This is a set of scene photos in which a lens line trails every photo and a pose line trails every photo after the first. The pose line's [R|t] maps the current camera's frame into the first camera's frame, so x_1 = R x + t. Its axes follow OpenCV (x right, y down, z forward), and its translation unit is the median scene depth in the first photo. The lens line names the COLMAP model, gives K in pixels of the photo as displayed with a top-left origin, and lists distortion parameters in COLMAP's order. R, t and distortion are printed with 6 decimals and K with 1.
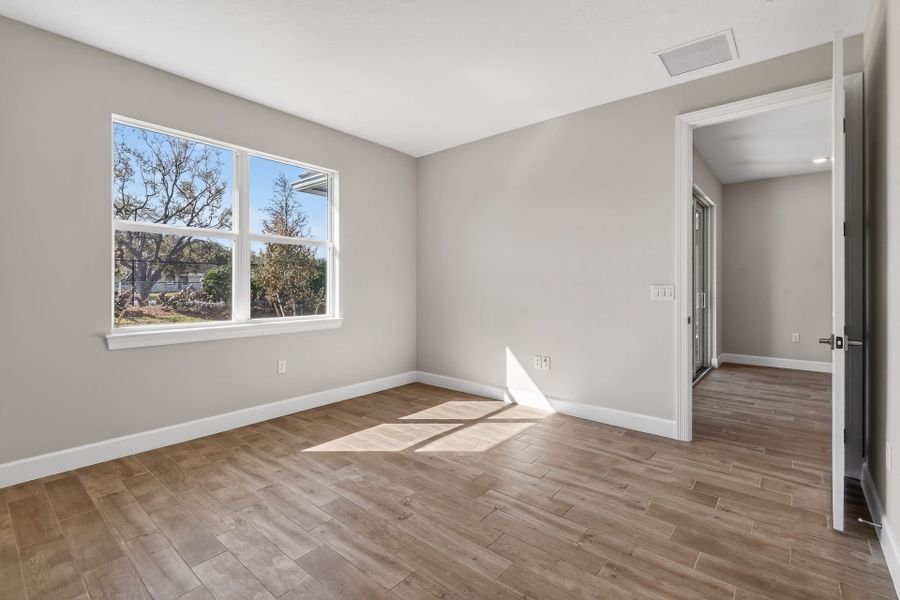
lens RADIAL K [[416.6, 0, 448.4], [0, 416.6, 295.7], [0, 0, 1]] dist [0.001941, -0.000273]
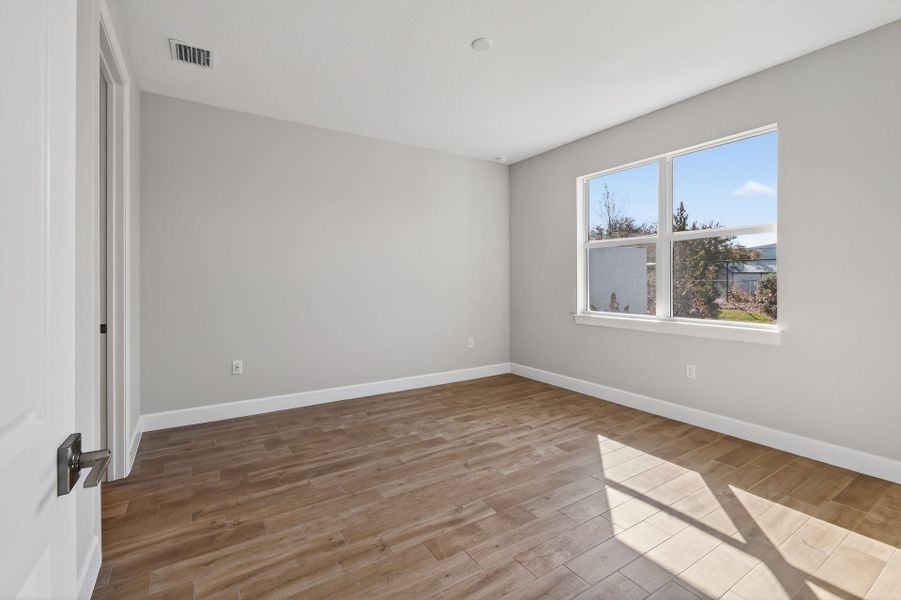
lens RADIAL K [[406.1, 0, 452.0], [0, 406.1, 278.6], [0, 0, 1]] dist [-0.000344, -0.000475]
pose [[-0.295575, -0.007822, -0.955288, 0.963499], [-0.029901, 0.999552, 0.001067, -0.034266], [0.954852, 0.028879, -0.295676, 1.149274]]
